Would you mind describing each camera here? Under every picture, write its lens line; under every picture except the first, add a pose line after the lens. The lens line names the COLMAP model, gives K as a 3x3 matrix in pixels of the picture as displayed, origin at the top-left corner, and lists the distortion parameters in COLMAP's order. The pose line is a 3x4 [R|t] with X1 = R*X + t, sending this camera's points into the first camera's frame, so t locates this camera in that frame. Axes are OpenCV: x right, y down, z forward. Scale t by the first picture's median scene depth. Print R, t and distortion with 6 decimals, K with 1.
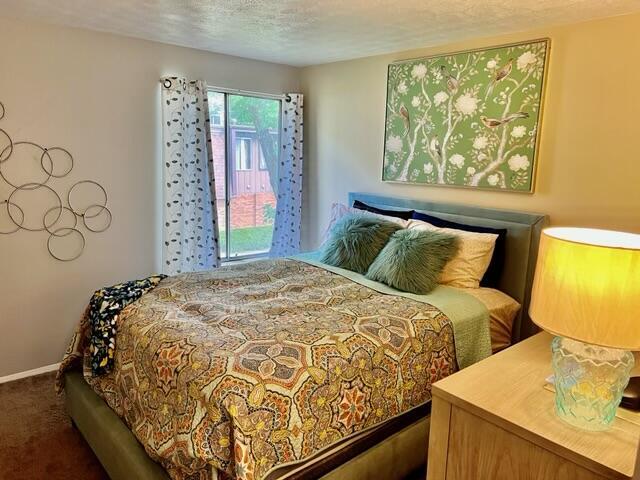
lens RADIAL K [[479.7, 0, 319.5], [0, 479.7, 235.4], [0, 0, 1]] dist [0.052410, -0.062841]
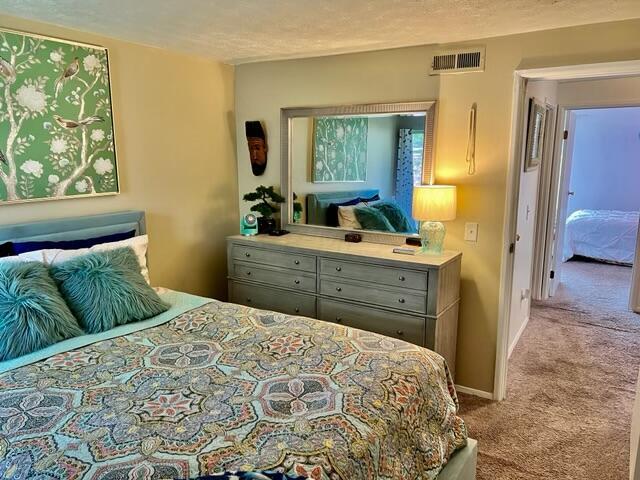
lens RADIAL K [[479.7, 0, 318.7], [0, 479.7, 242.1], [0, 0, 1]] dist [0.052410, -0.062841]
pose [[-0.280277, -0.210016, 0.936663, -0.659465], [0.156012, 0.952833, 0.260325, -0.183178], [-0.947156, 0.219094, -0.234292, 0.807352]]
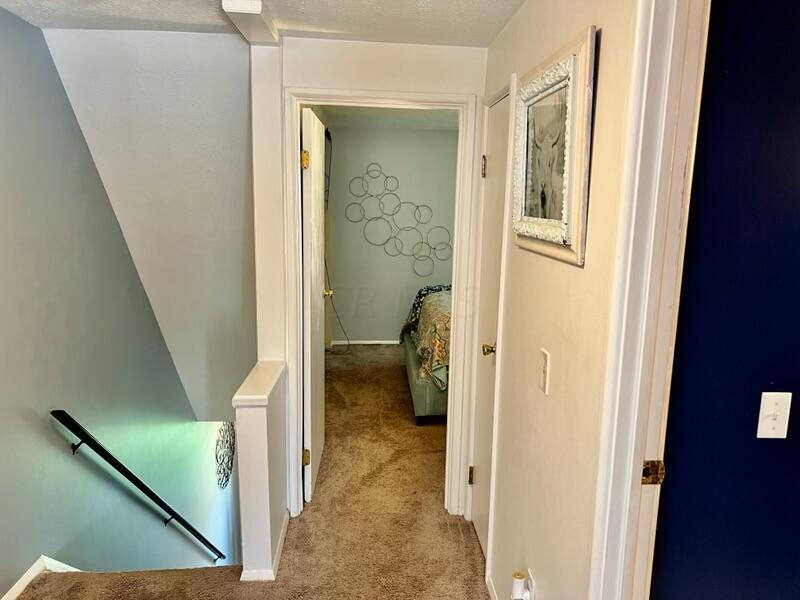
lens RADIAL K [[599.6, 0, 400.8], [0, 599.6, 300.0], [0, 0, 1]] dist [0.052410, -0.062841]
pose [[0.784522, 0.091074, -0.613376, 0.667116], [-0.100738, 0.994734, 0.018851, 0.104926], [0.611863, 0.047001, 0.789566, -0.623422]]
